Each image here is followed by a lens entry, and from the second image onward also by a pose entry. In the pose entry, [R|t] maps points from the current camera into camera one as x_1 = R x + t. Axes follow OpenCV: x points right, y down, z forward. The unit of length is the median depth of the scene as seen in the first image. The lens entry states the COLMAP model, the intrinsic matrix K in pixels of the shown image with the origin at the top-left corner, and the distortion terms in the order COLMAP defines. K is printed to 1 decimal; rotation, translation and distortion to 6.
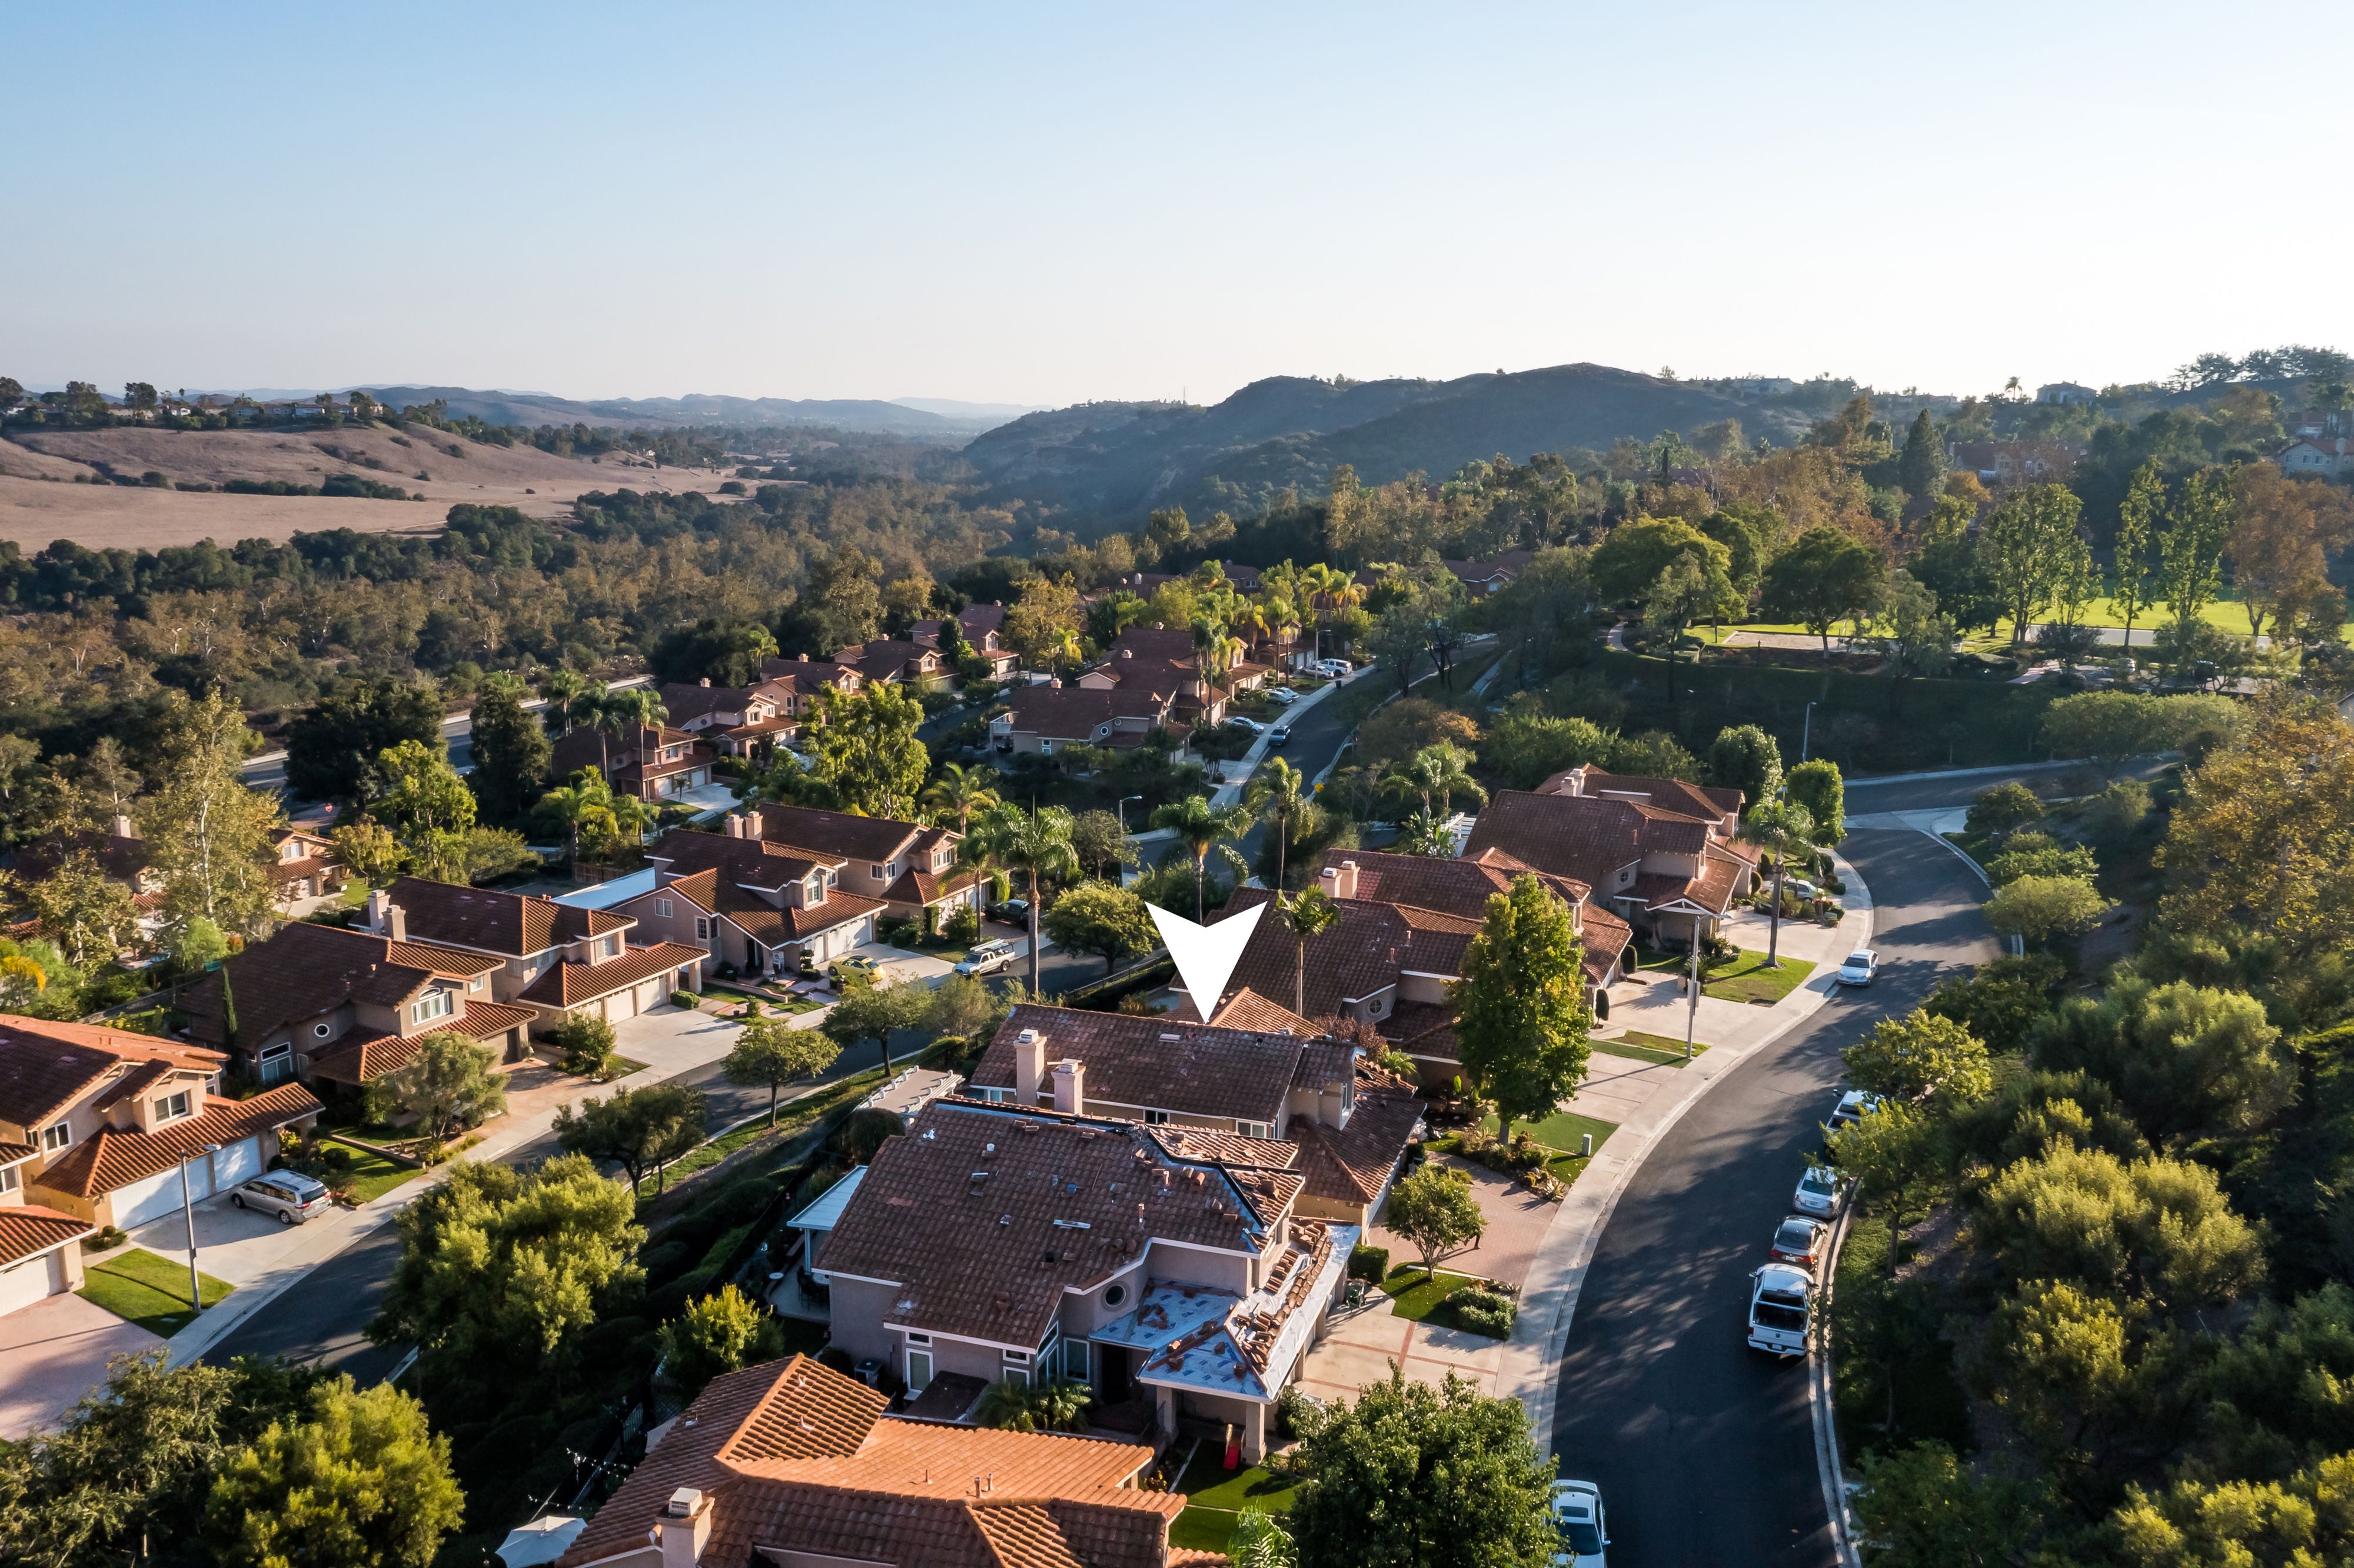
lens RADIAL K [[1989.9, 0, 1300.9], [0, 1989.9, 780.9], [0, 0, 1]] dist [0.007666, 0.004348]
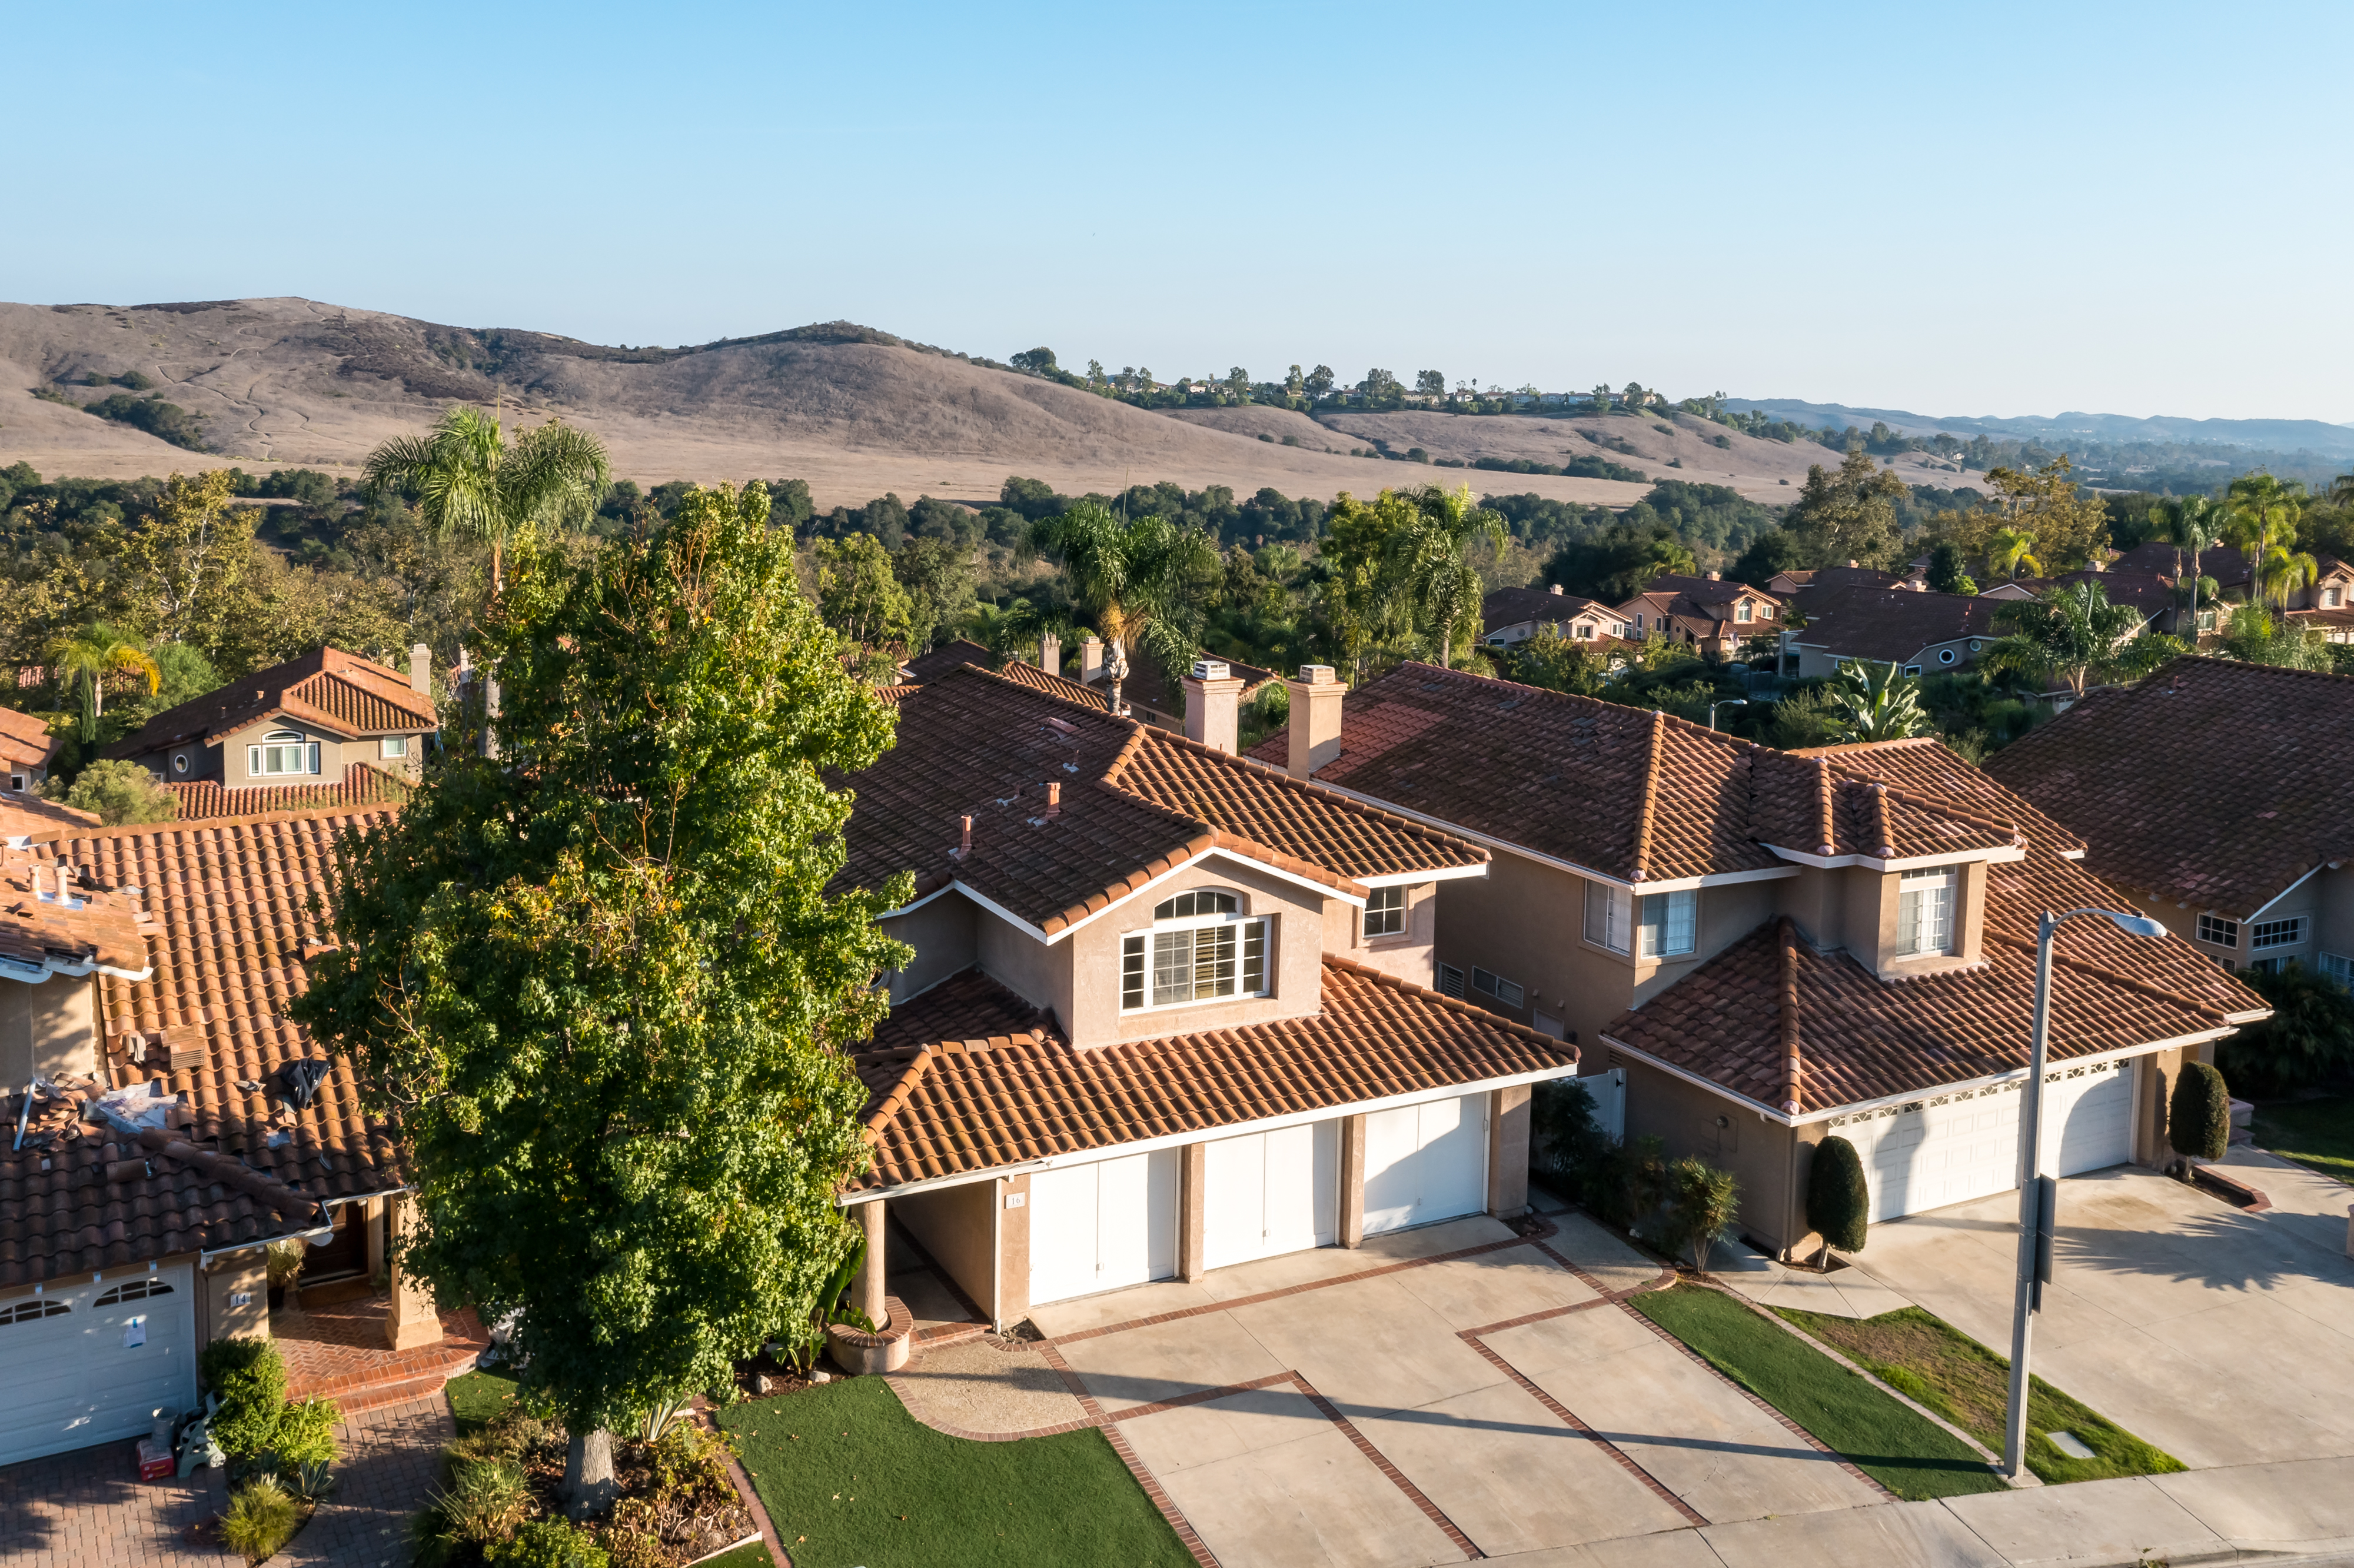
lens RADIAL K [[1968.4, 0, 1171.7], [0, 1968.4, 531.2], [0, 0, 1]] dist [-0.007282, 0.007191]
pose [[0.694970, 0.024617, -0.718618, 0.081204], [-0.145133, 0.983646, -0.106661, 0.017417], [0.704240, 0.178422, 0.687177, 0.200727]]
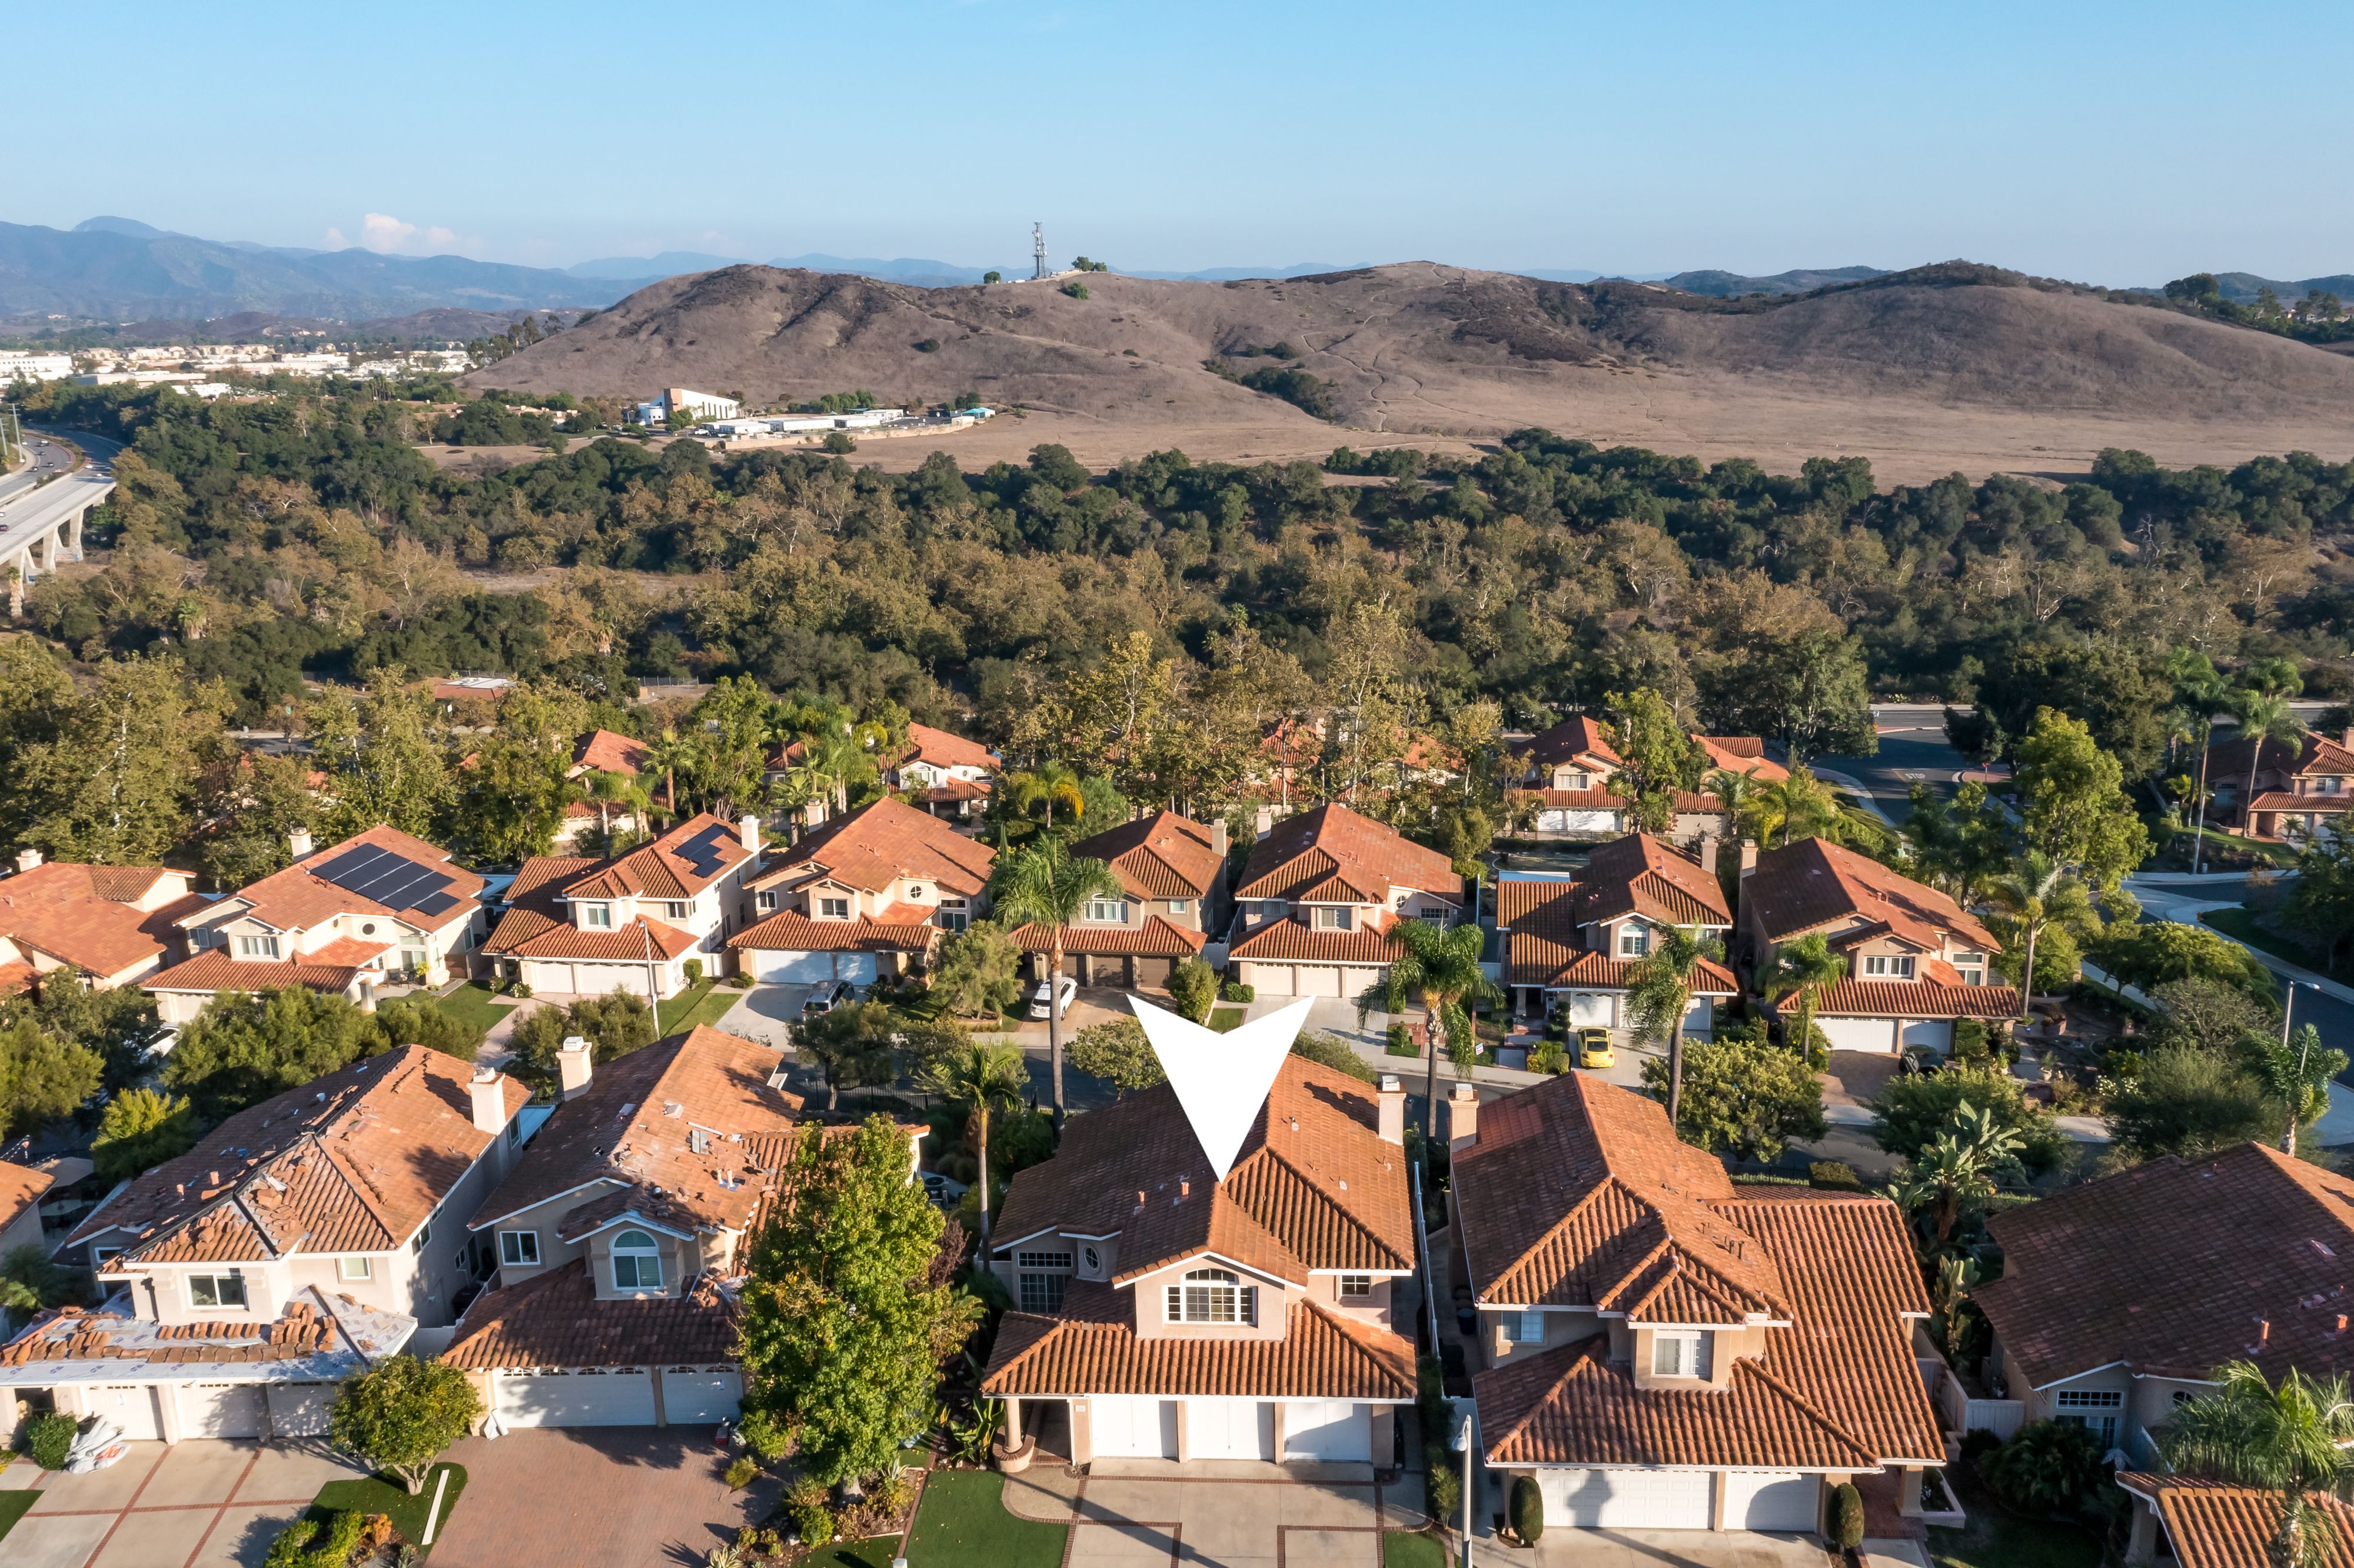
lens RADIAL K [[1989.9, 0, 1300.9], [0, 1989.9, 780.9], [0, 0, 1]] dist [0.007666, 0.004348]
pose [[0.263566, 0.196383, -0.944440, 0.162653], [-0.197387, 0.969322, 0.146472, -0.036213], [0.944231, 0.147815, 0.294243, 0.214749]]
